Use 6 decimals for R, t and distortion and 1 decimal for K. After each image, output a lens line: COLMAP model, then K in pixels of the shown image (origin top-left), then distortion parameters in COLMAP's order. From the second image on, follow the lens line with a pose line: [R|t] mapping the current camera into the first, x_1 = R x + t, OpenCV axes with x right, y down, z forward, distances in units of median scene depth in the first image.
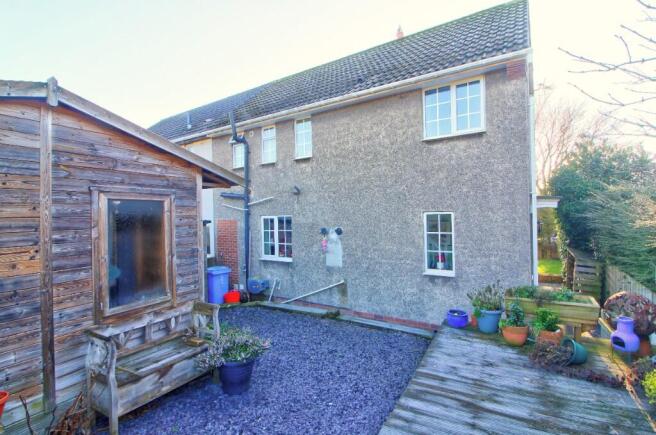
lens RADIAL K [[321.0, 0, 328.3], [0, 321.0, 217.8], [0, 0, 1]] dist [-0.008581, -0.007075]
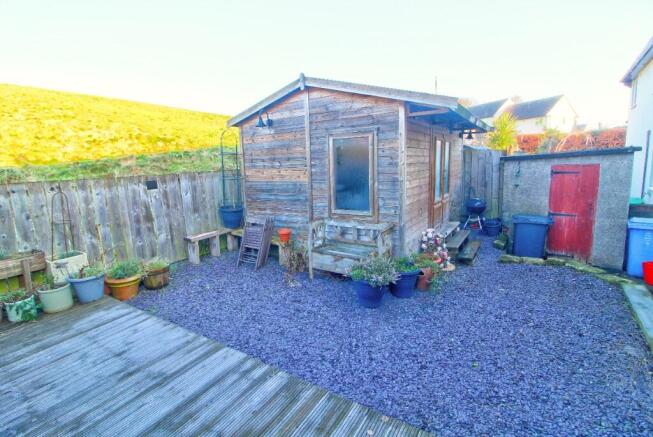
lens RADIAL K [[302.8, 0, 326.3], [0, 302.8, 212.5], [0, 0, 1]] dist [-0.004213, -0.000541]
pose [[-0.046334, 0.186858, -0.981294, 0.849881], [0.031211, 0.982140, 0.185545, 0.016640], [0.998438, -0.022030, -0.051339, 1.075529]]
